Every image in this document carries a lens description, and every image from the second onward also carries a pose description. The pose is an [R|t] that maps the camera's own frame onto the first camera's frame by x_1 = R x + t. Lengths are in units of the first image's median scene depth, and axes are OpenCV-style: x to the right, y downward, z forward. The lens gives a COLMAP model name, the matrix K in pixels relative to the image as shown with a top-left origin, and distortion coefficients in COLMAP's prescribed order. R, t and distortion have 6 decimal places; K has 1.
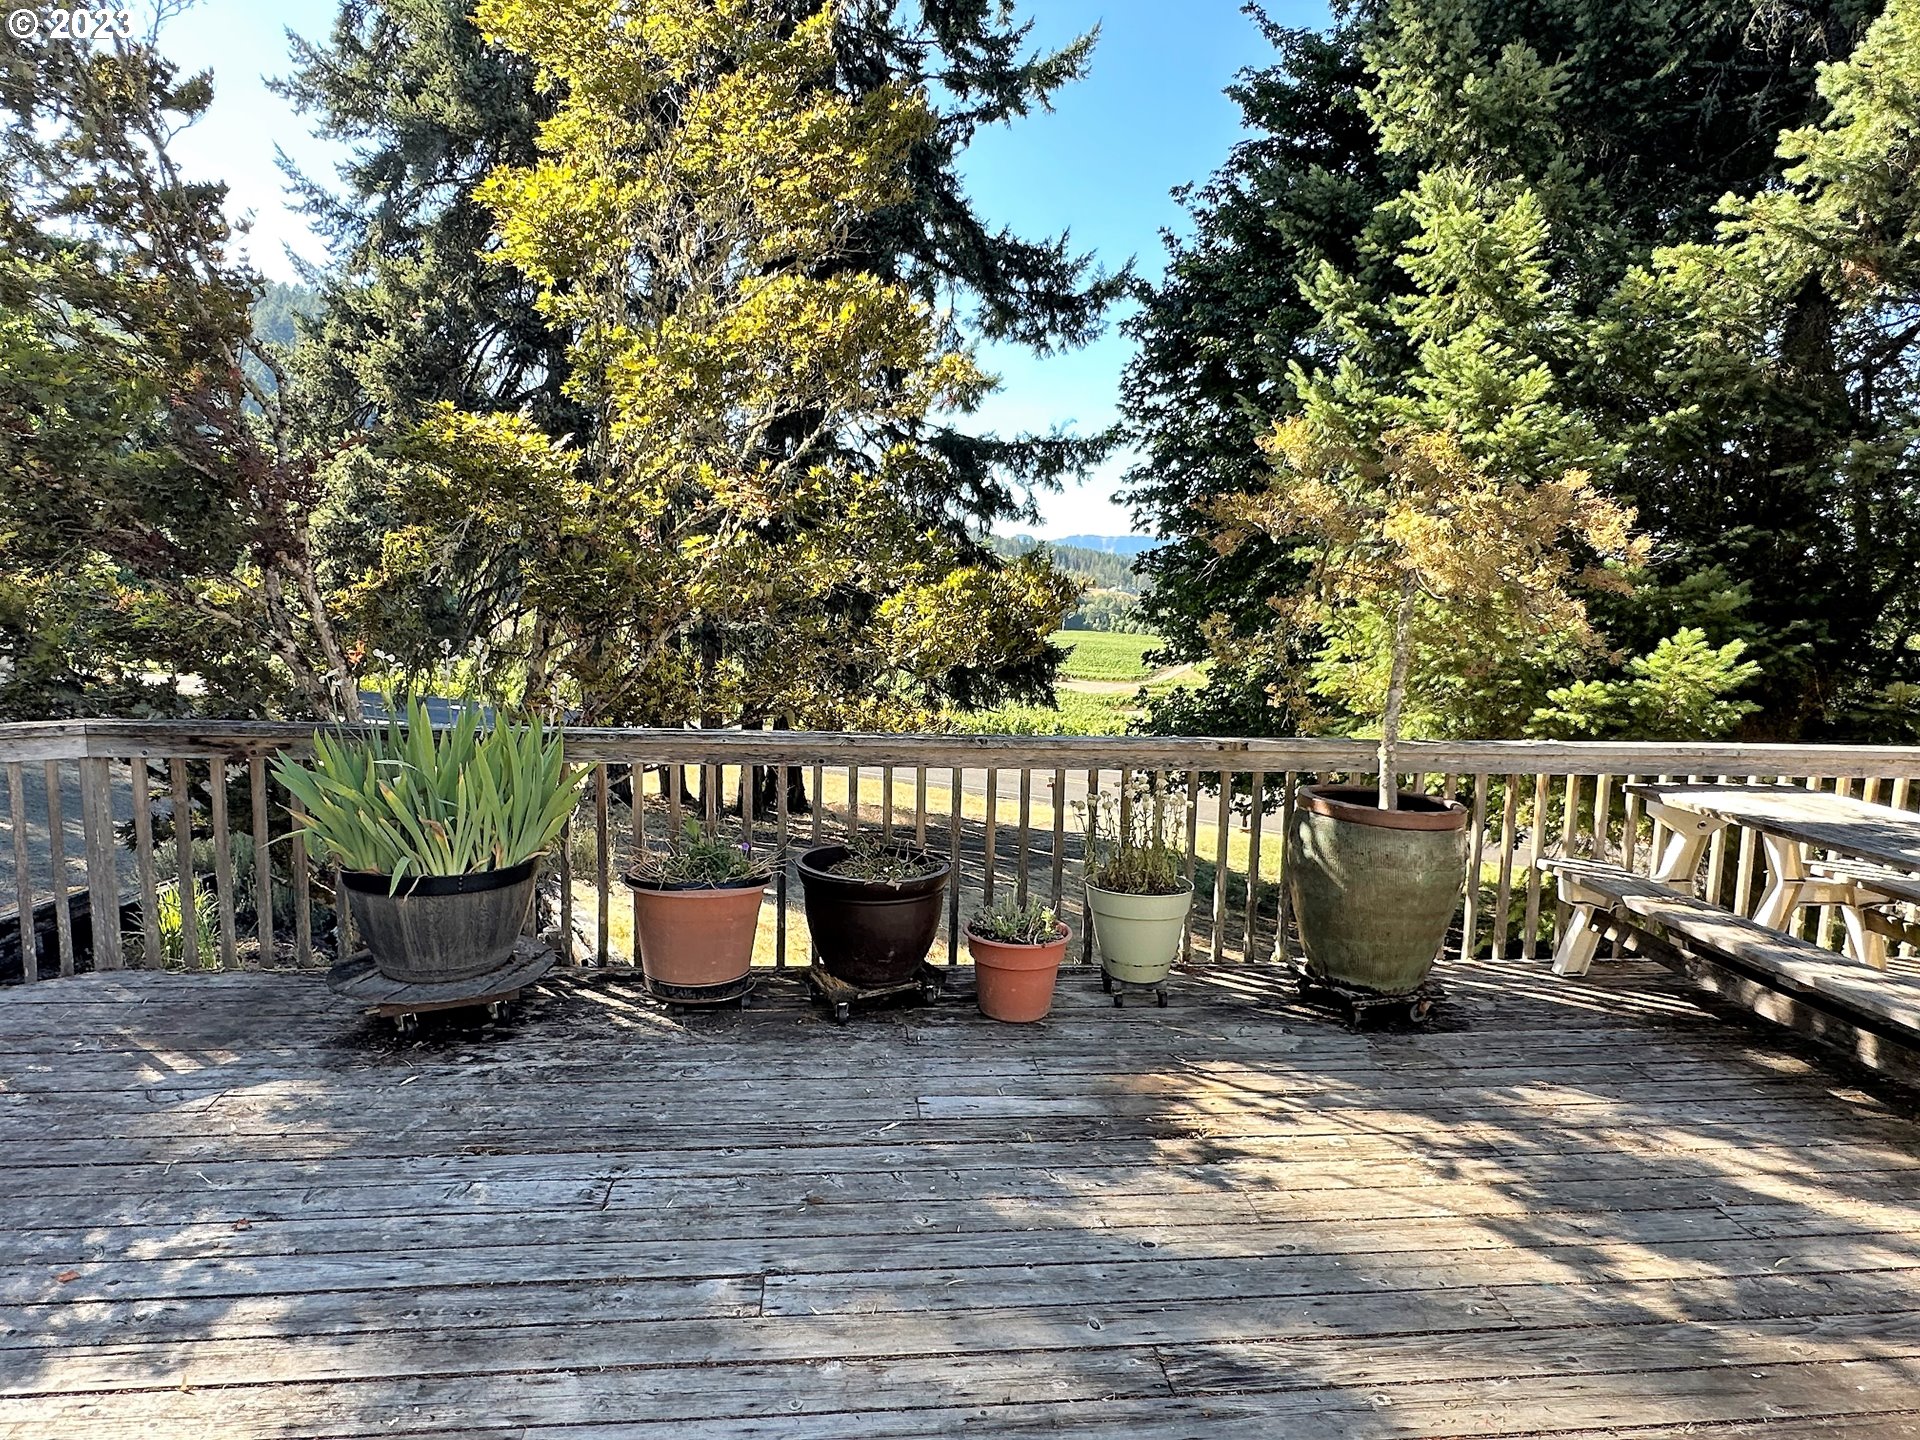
lens RADIAL K [[1132.4, 0, 890.9], [0, 1132.4, 718.0], [0, 0, 1]] dist [0.000622, 0.002578]
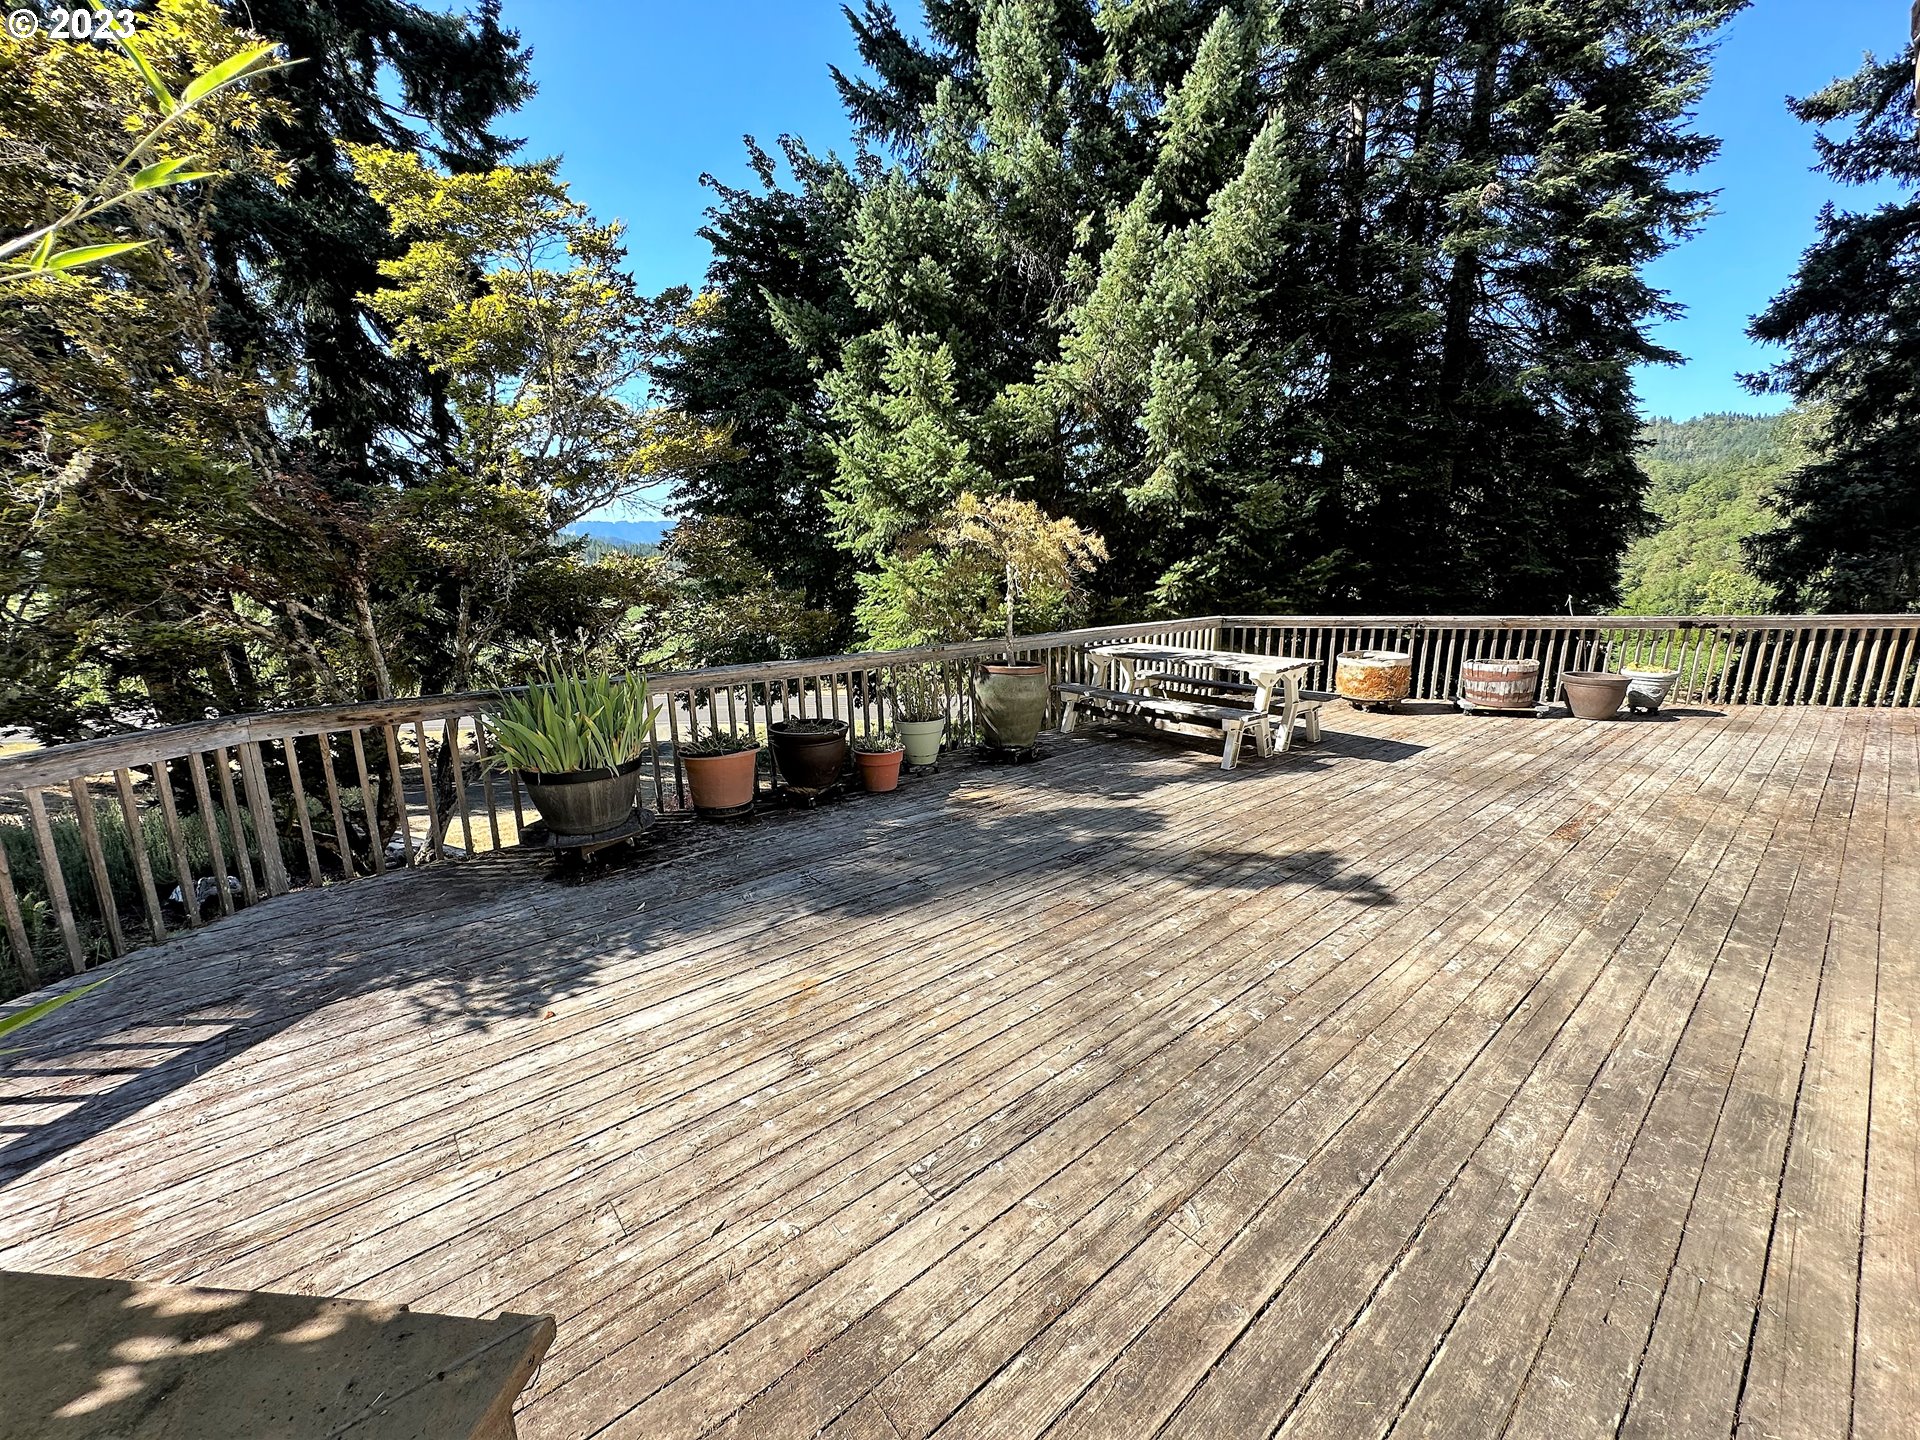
lens RADIAL K [[771.2, 0, 949.6], [0, 771.2, 713.3], [0, 0, 1]] dist [0.000462, 0.000430]
pose [[0.836628, -0.149855, 0.526874, -0.184400], [0.111947, 0.988326, 0.103341, -0.000021], [-0.536210, -0.027476, 0.843637, -0.080271]]
